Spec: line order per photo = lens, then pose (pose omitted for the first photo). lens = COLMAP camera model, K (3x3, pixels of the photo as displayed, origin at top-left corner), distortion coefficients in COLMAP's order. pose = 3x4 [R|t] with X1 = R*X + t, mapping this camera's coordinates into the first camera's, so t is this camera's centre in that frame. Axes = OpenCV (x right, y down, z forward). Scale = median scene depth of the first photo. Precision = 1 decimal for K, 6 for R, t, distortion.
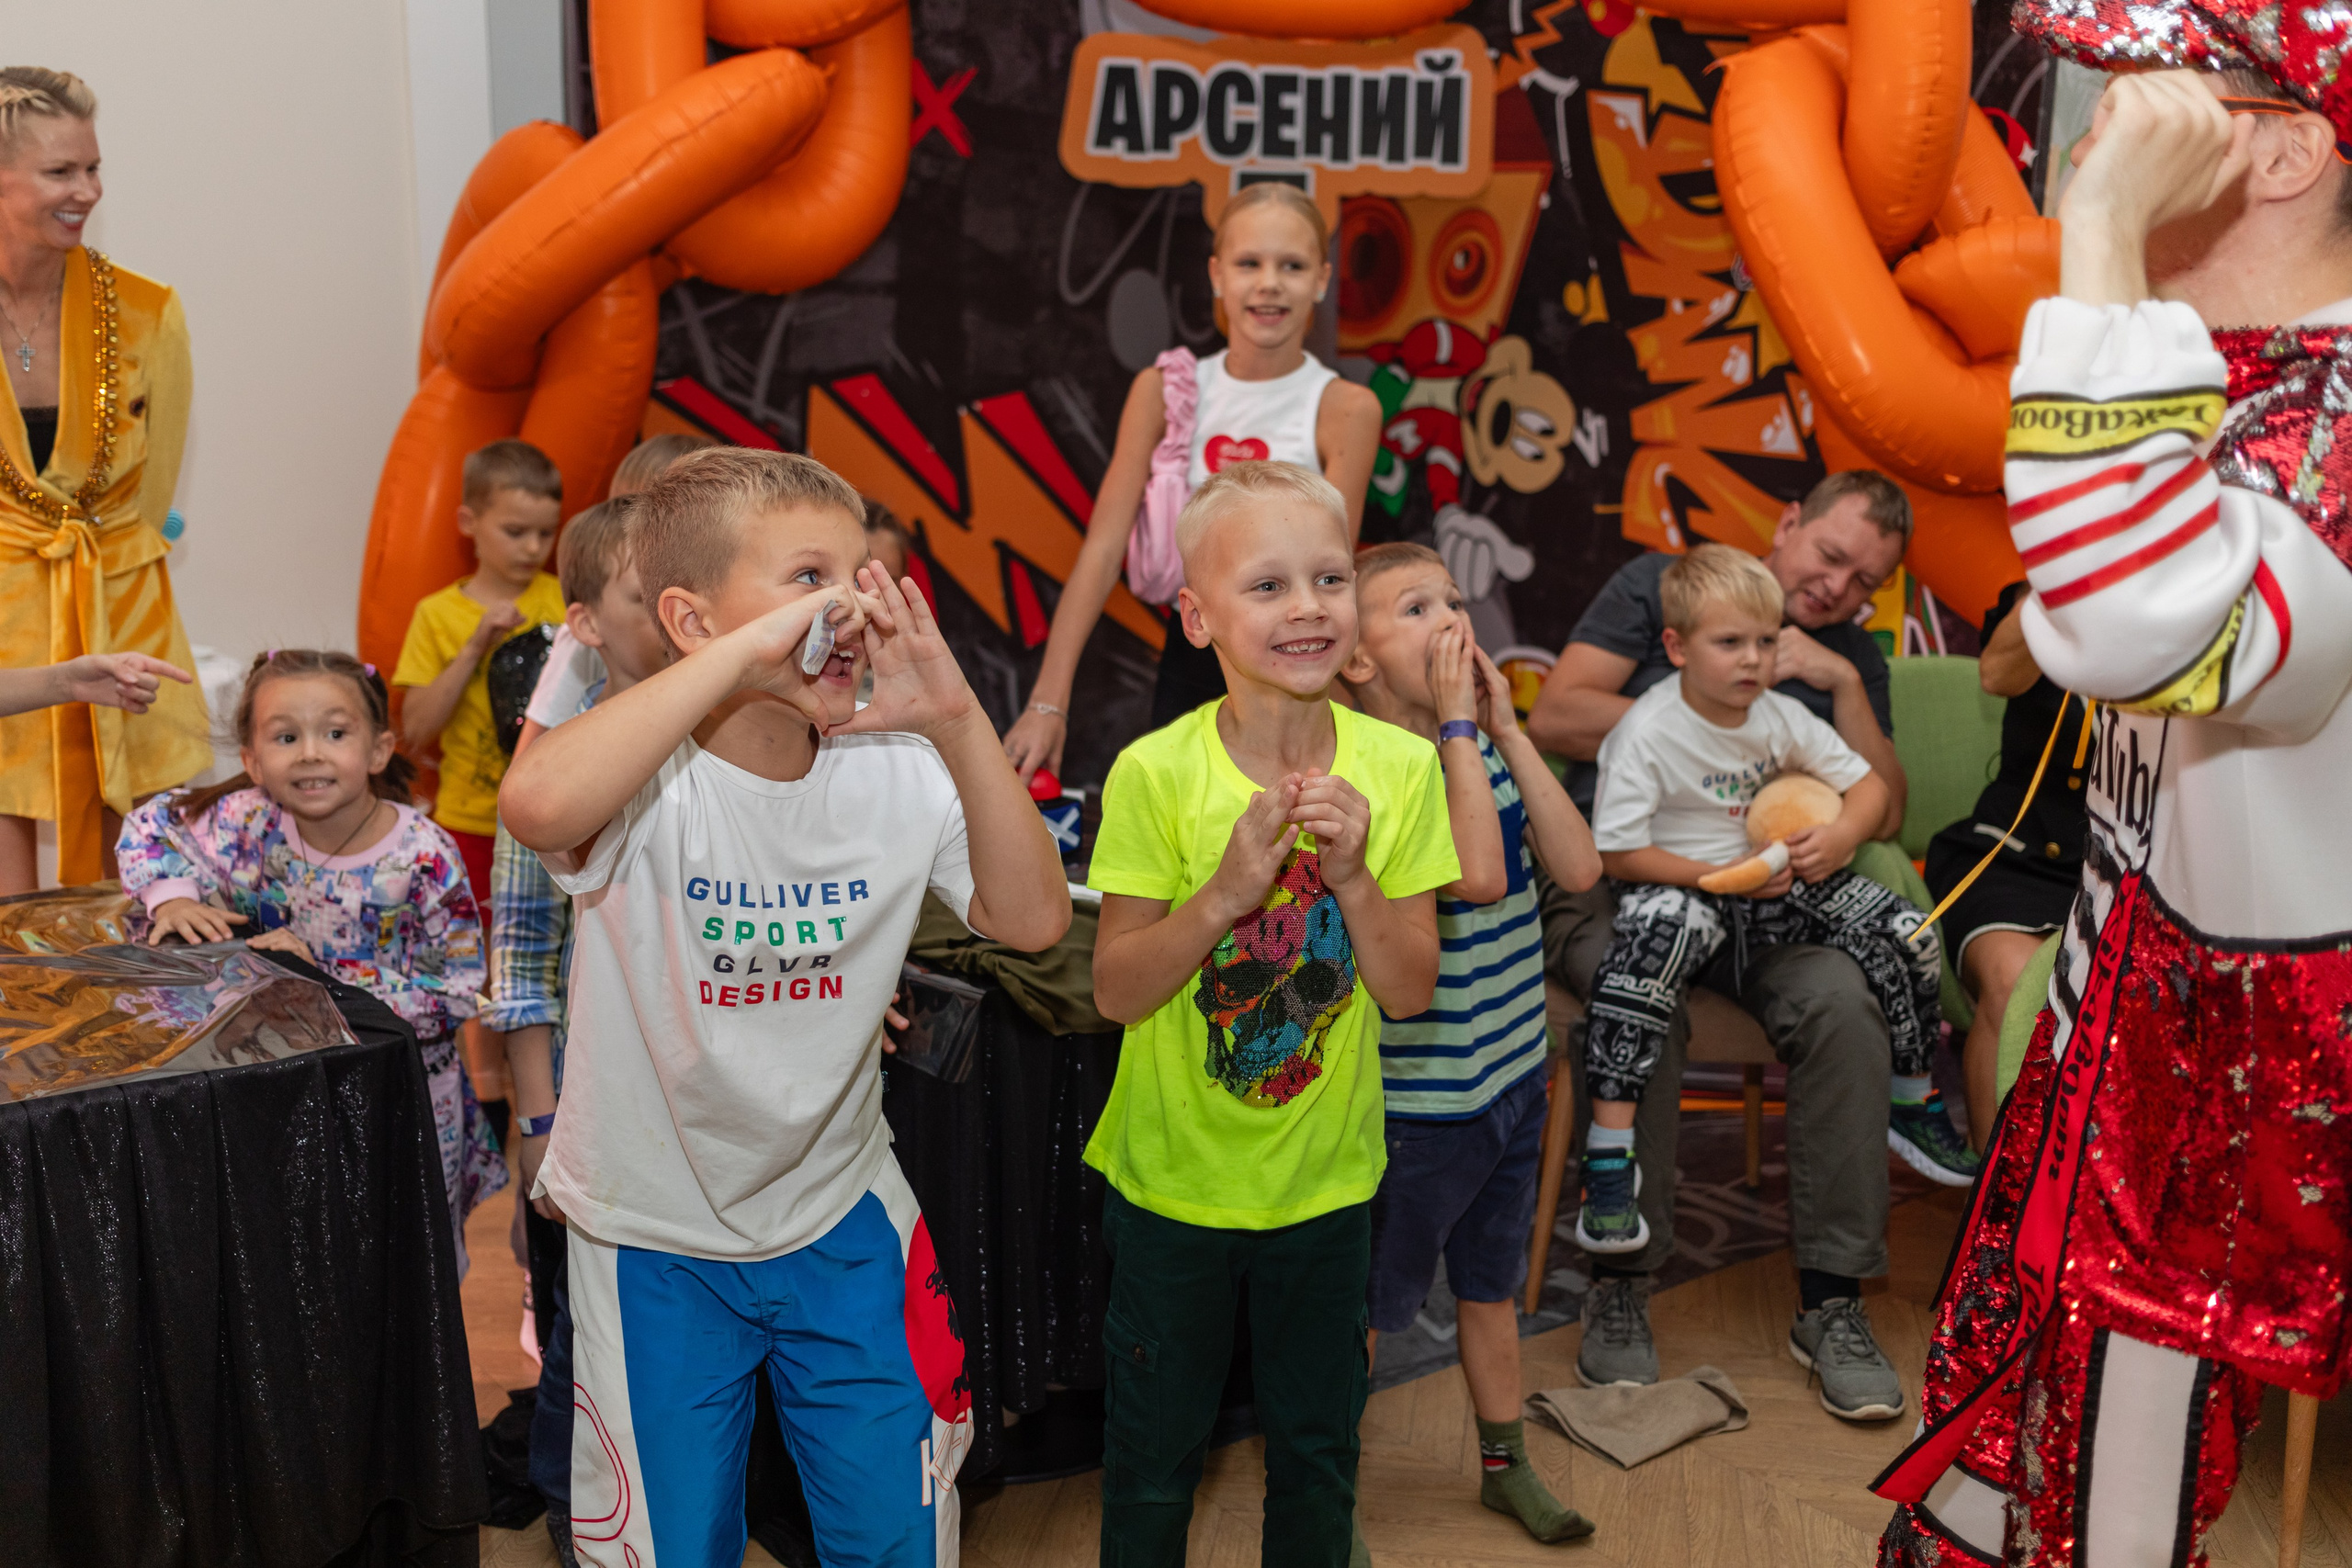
lens RADIAL K [[2639.3, 0, 1222.6], [0, 2639.3, 727.8], [0, 0, 1]] dist [-0.007296, 0.000000]
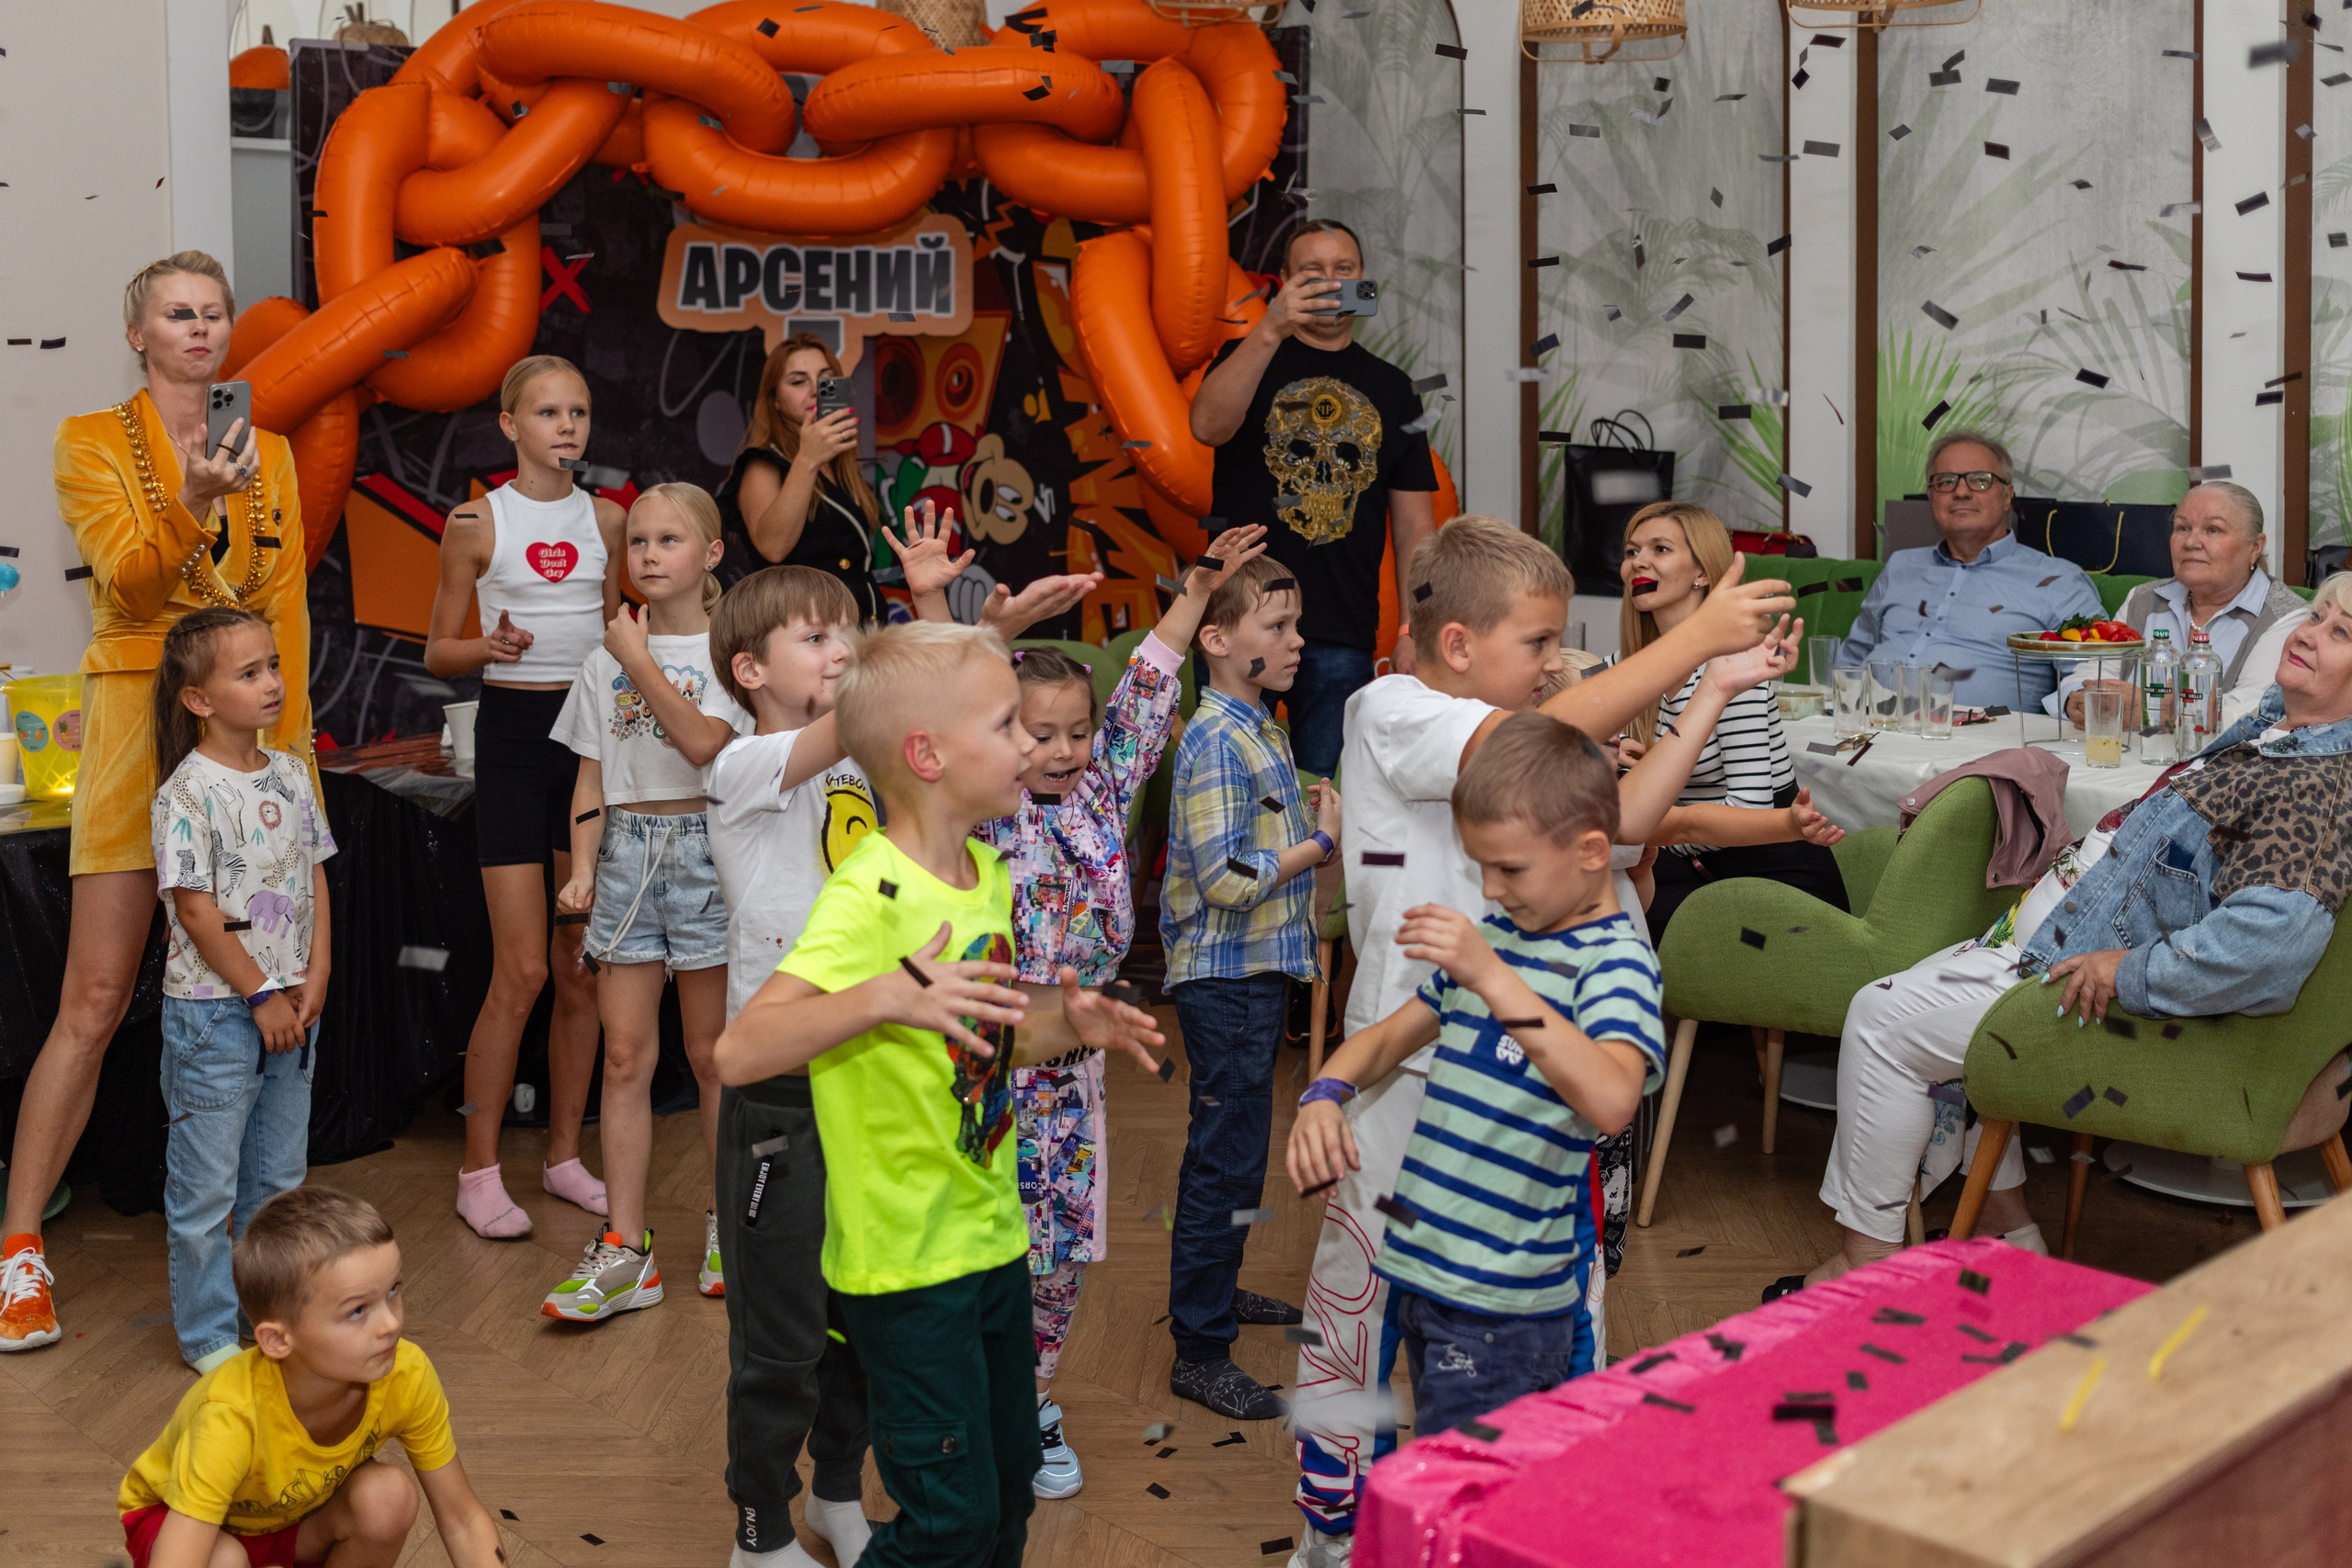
lens RADIAL K [[2855.1, 0, 1247.2], [0, 2855.1, 449.3], [0, 0, 1]] dist [0.002936, 0.000000]
pose [[0.993005, -0.022760, 0.115858, 0.070062], [0.039721, 0.988448, -0.146266, 0.085664], [-0.111190, 0.149844, 0.982437, -0.492737]]
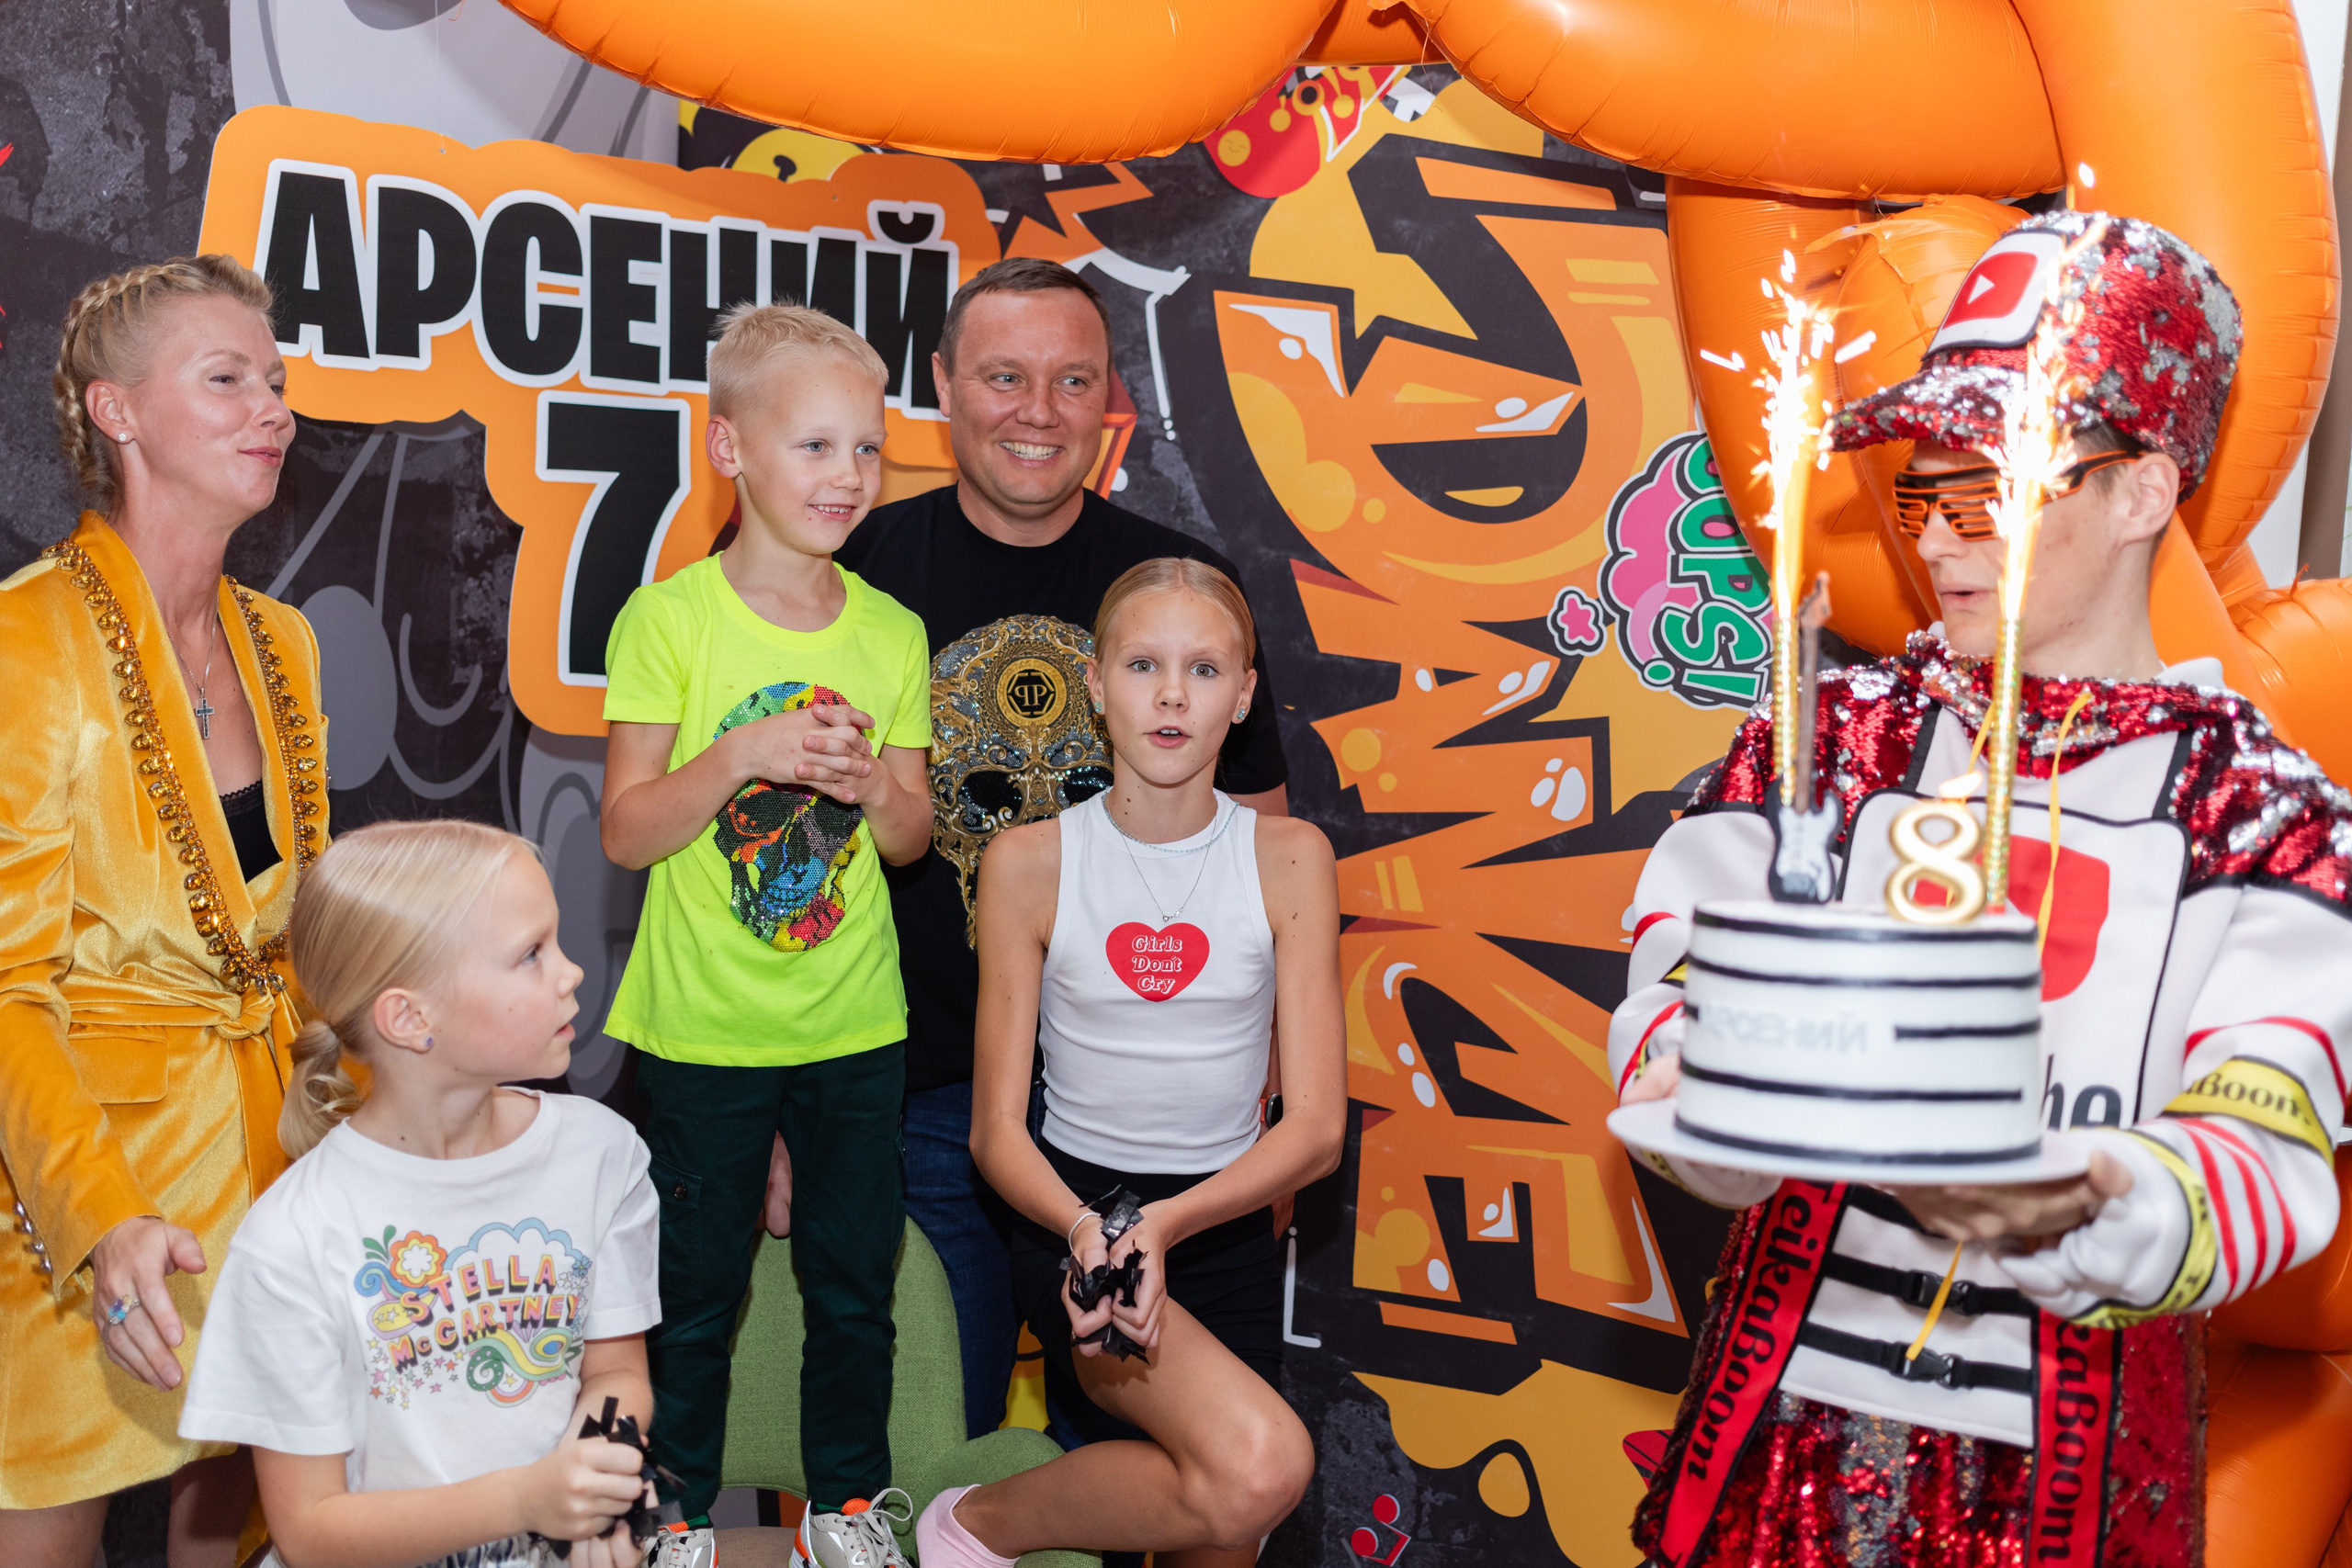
lens RADIAL K [[2451.4, 0, 1130.3], [0, 2451.4, 729.4], [0, 0, 1]] dist [0.011541, 0.000000]
pose [[0.892864, -0.013810, 0.450115, -0.109264], [0.048653, 0.996637, -0.065932, -0.110703], [-0.447691, 0.080768, 0.890533, 0.531370]]
